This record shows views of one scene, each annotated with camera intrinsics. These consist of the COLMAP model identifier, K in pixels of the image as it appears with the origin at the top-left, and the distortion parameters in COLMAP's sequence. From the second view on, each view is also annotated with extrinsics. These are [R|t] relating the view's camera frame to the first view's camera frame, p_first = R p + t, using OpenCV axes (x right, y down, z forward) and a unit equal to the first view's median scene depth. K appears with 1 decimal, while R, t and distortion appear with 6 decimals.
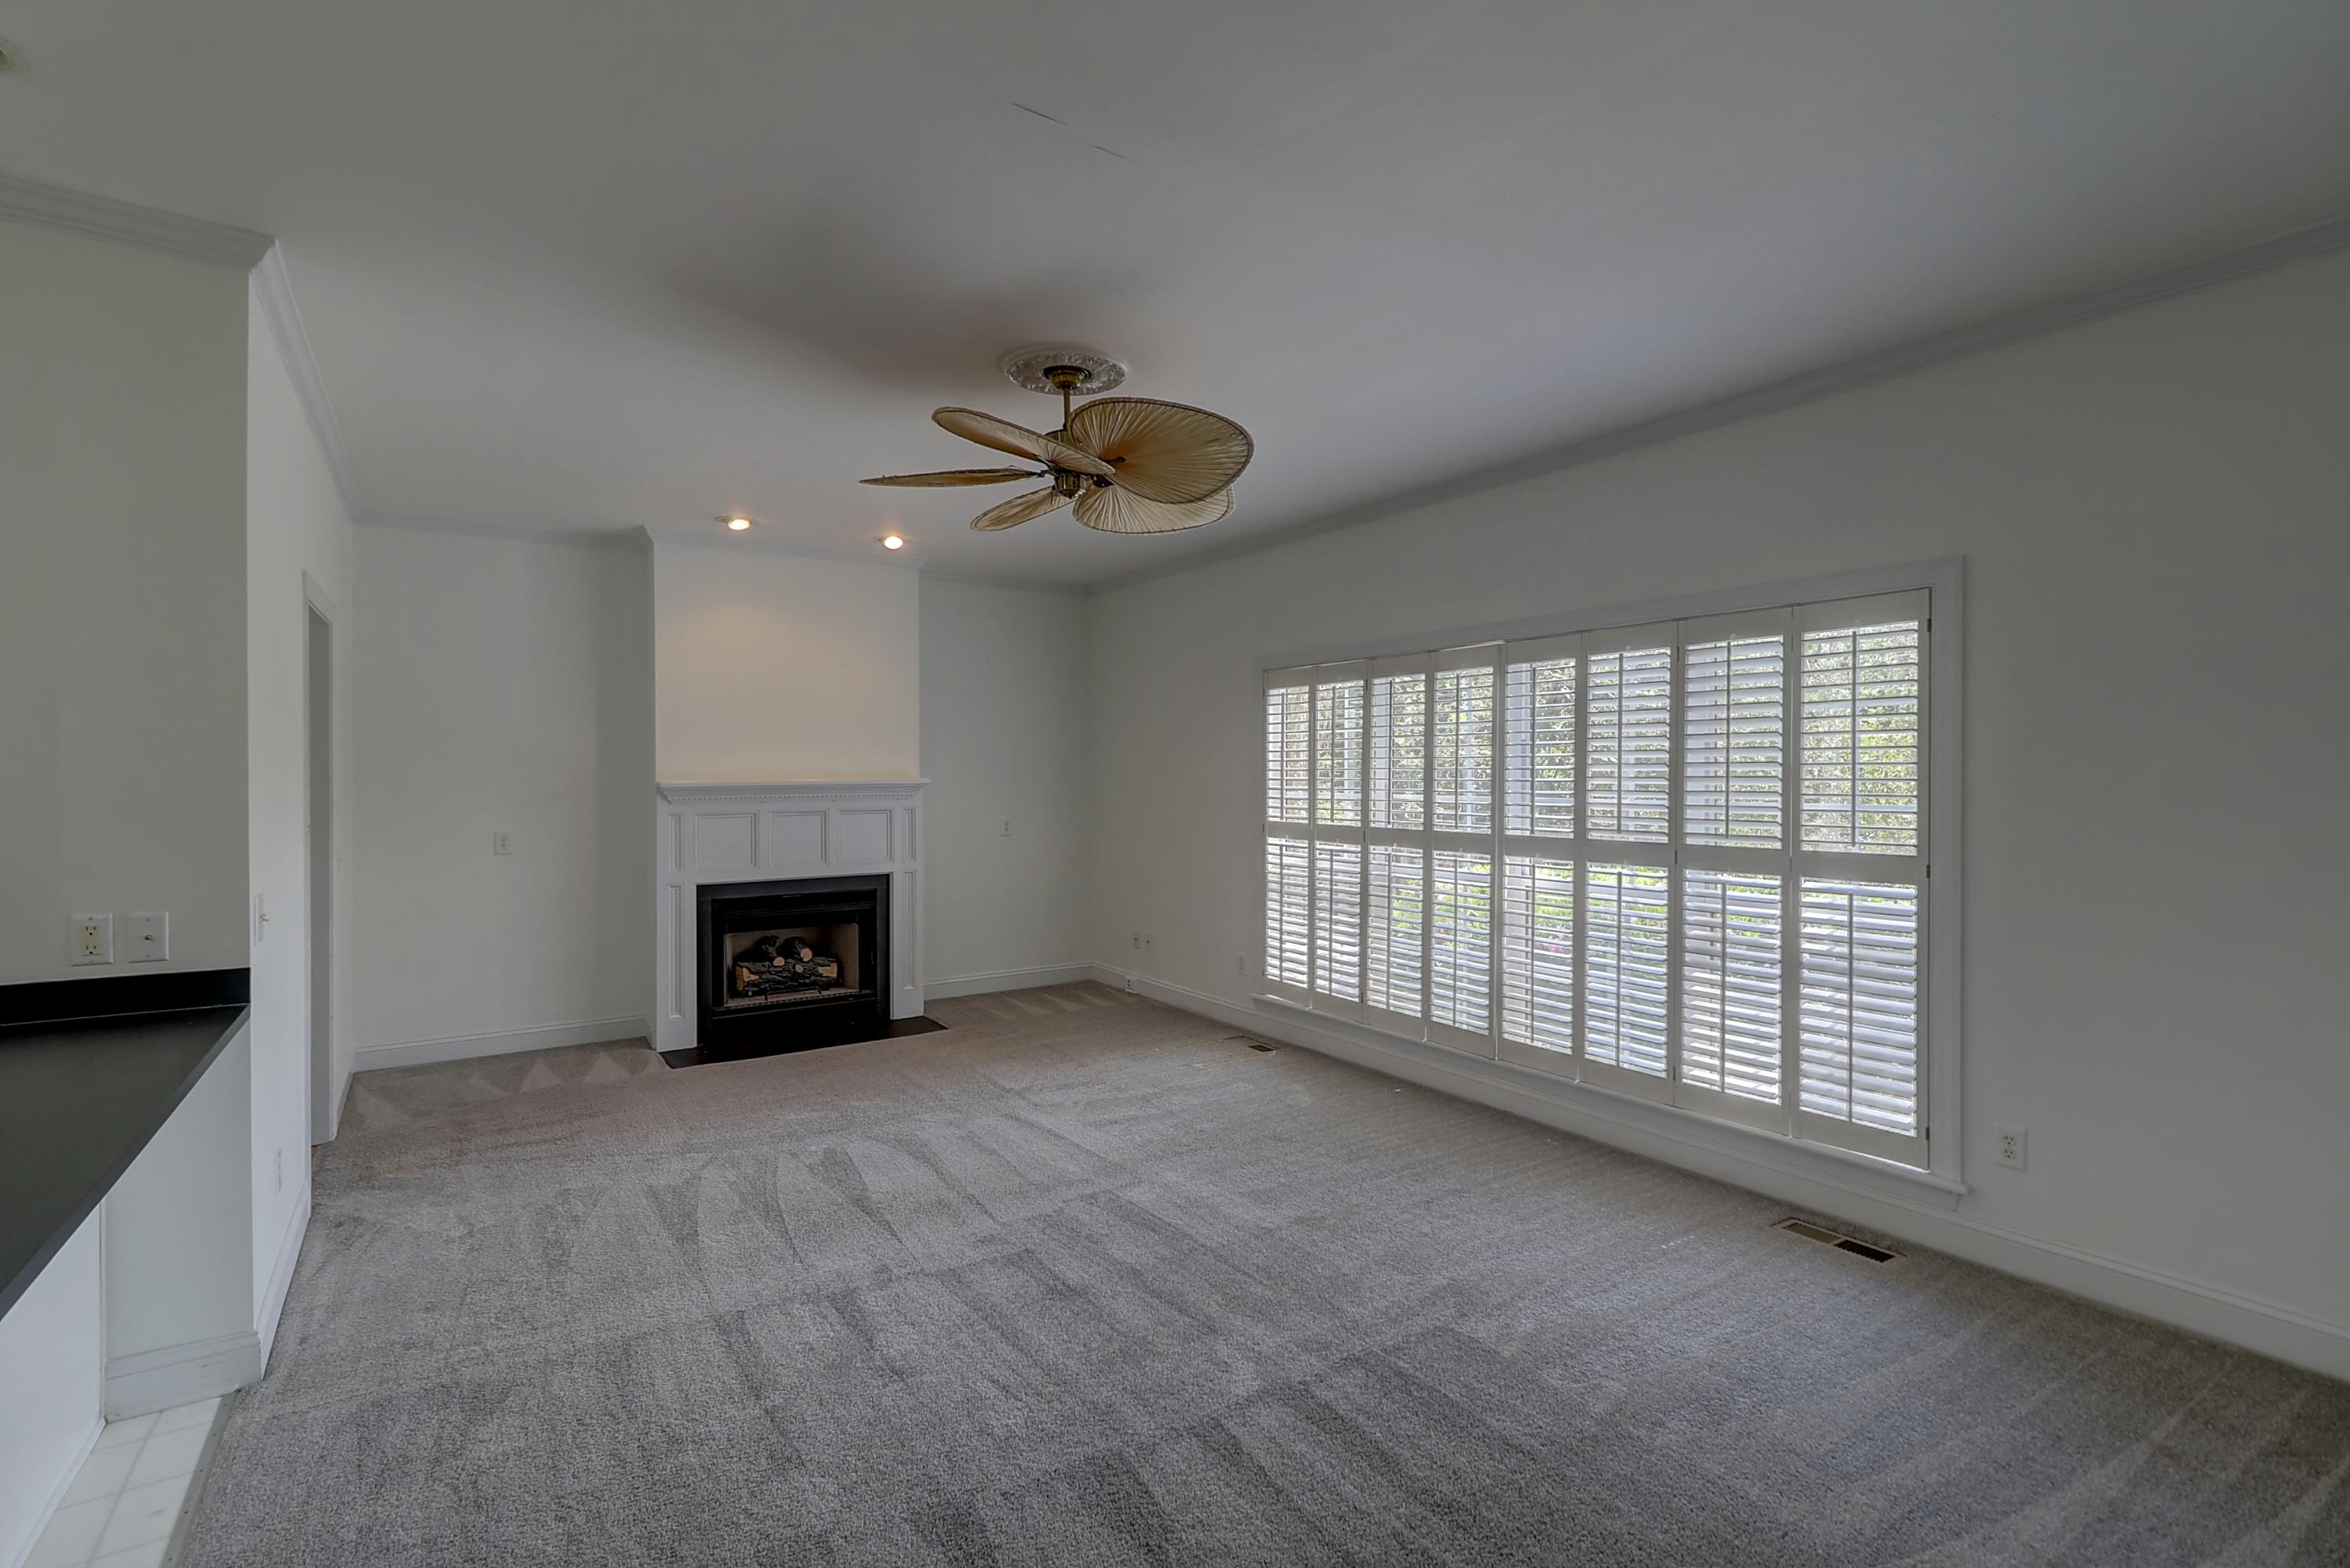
lens RADIAL K [[1081.4, 0, 1167.8], [0, 1081.4, 780.6], [0, 0, 1]] dist [0.001658, -0.001575]
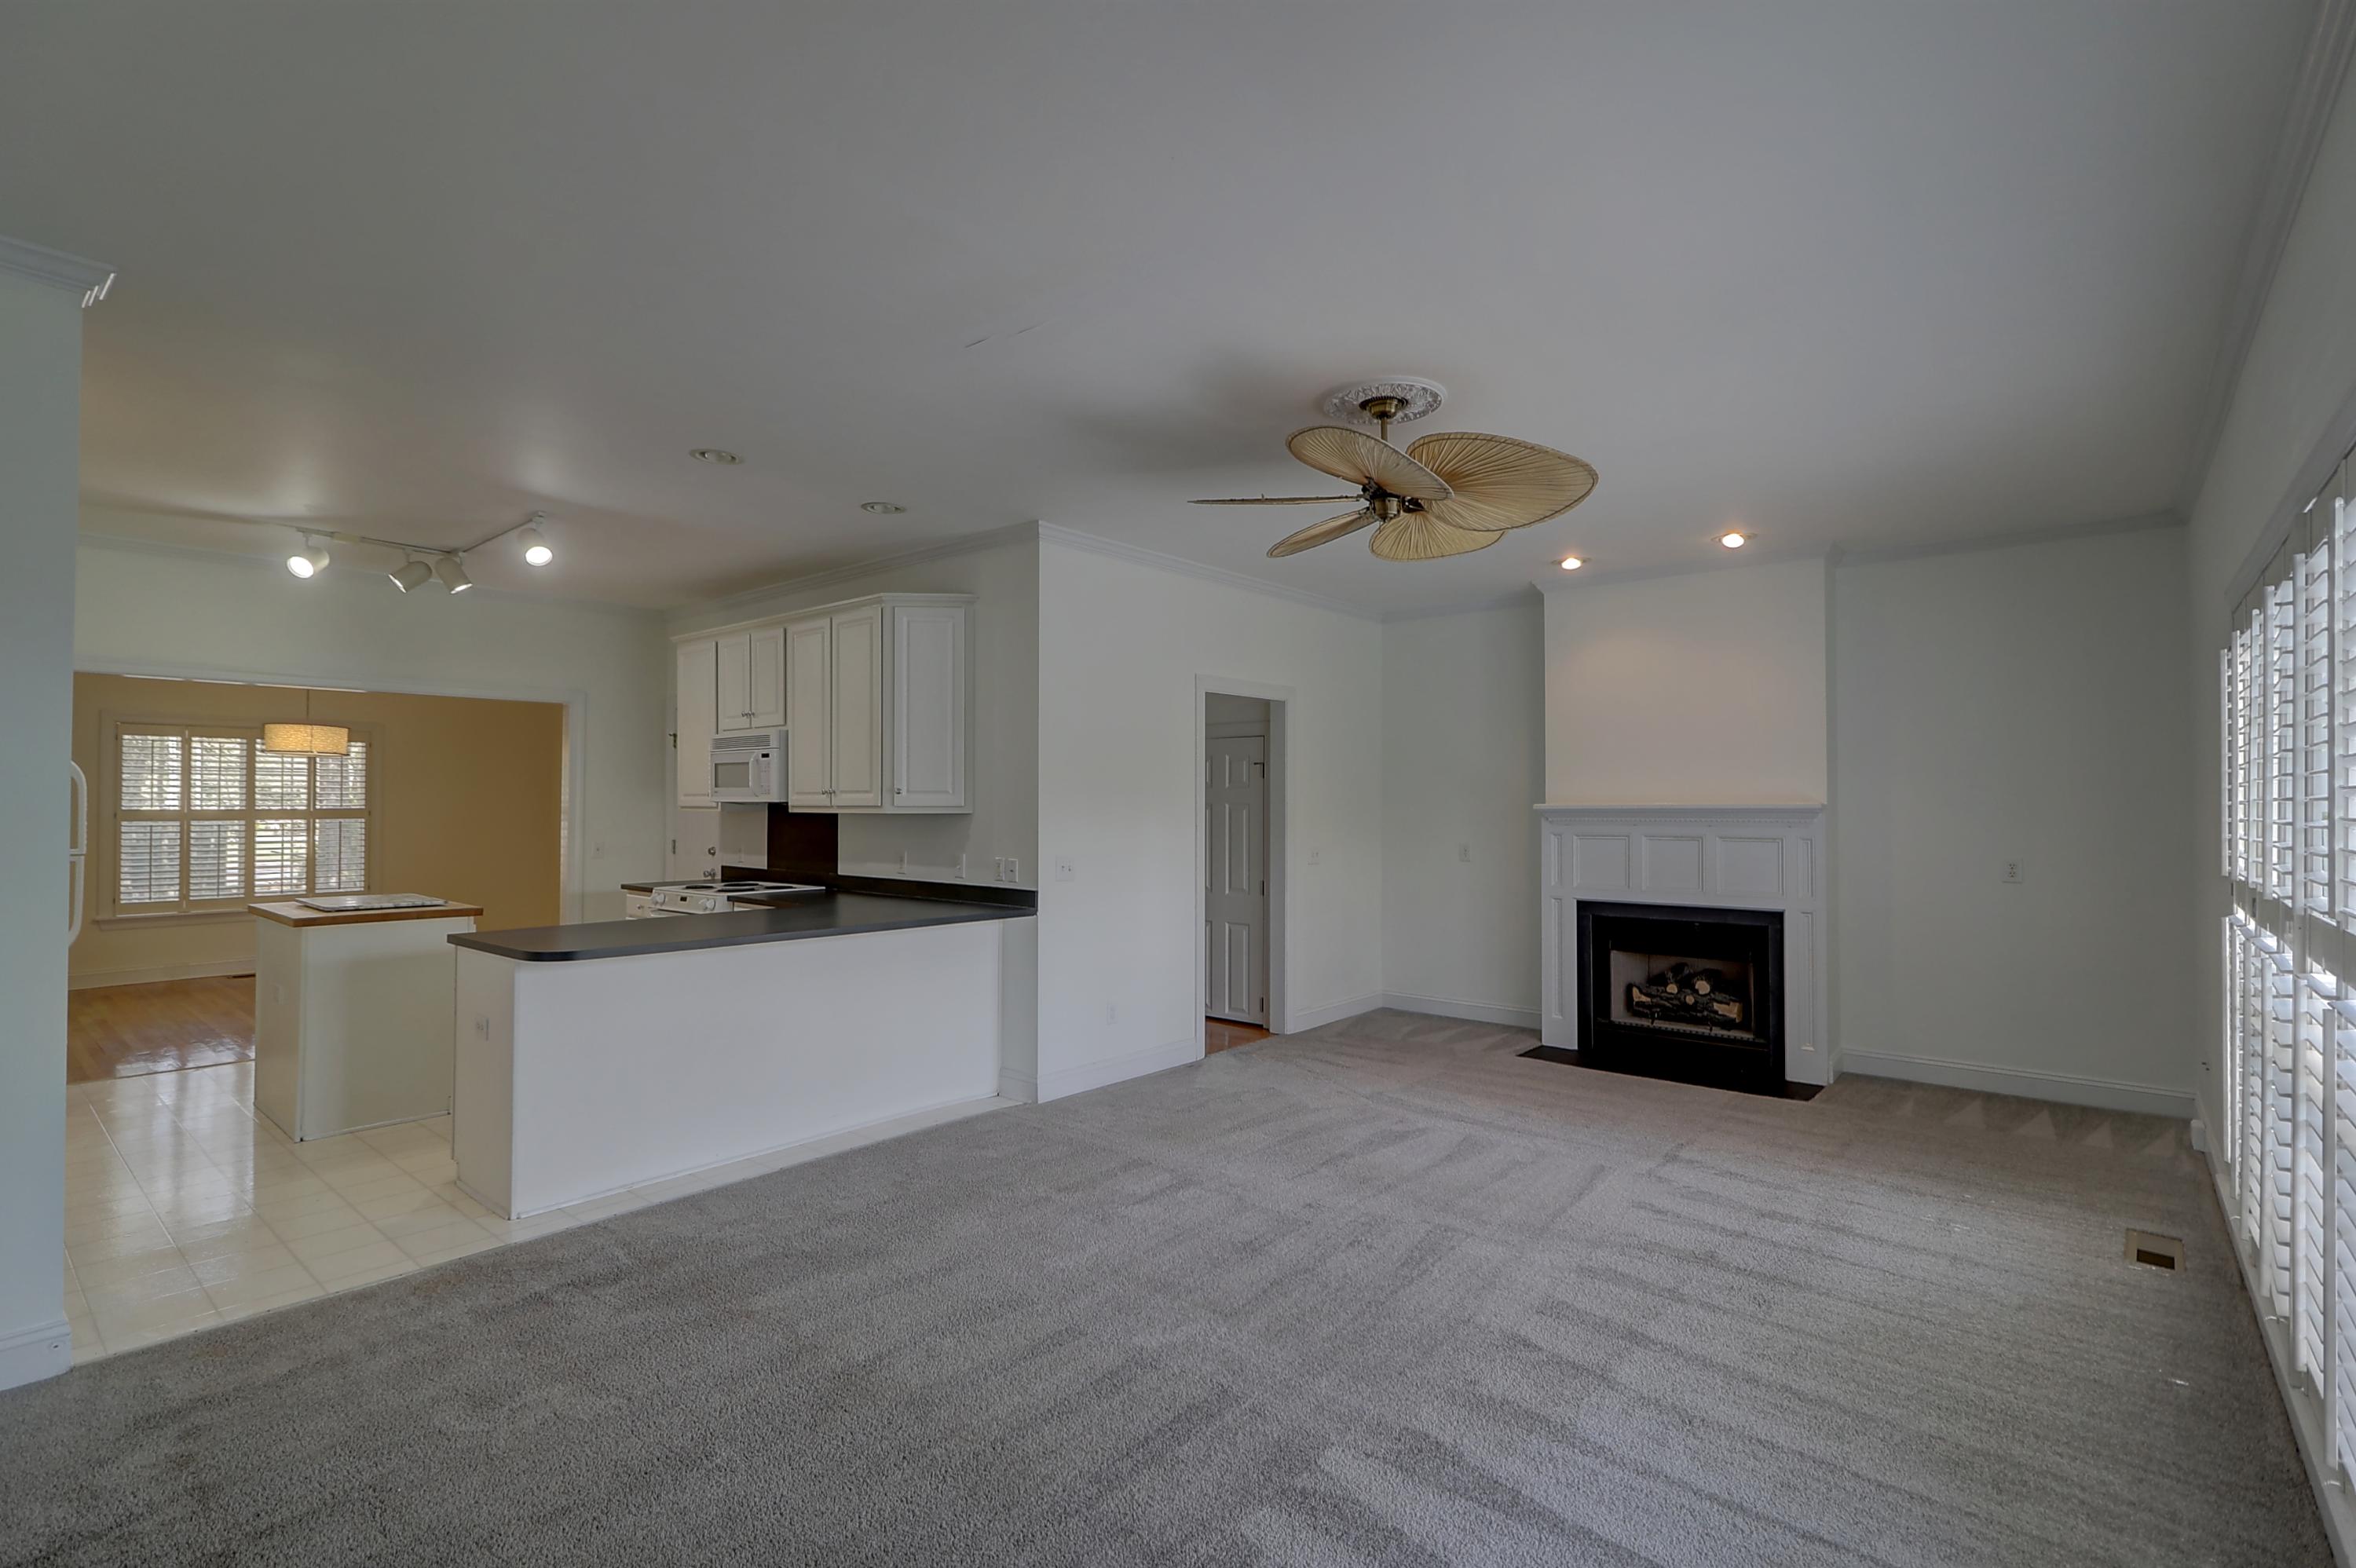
lens RADIAL K [[1084.2, 0, 1176.2], [0, 1084.2, 781.2], [0, 0, 1]] dist [0.001658, -0.001575]
pose [[0.265124, -0.021140, -0.963982, 0.626393], [-0.010089, 0.999644, -0.024697, 0.009970], [0.964161, 0.016273, 0.264817, 0.394484]]
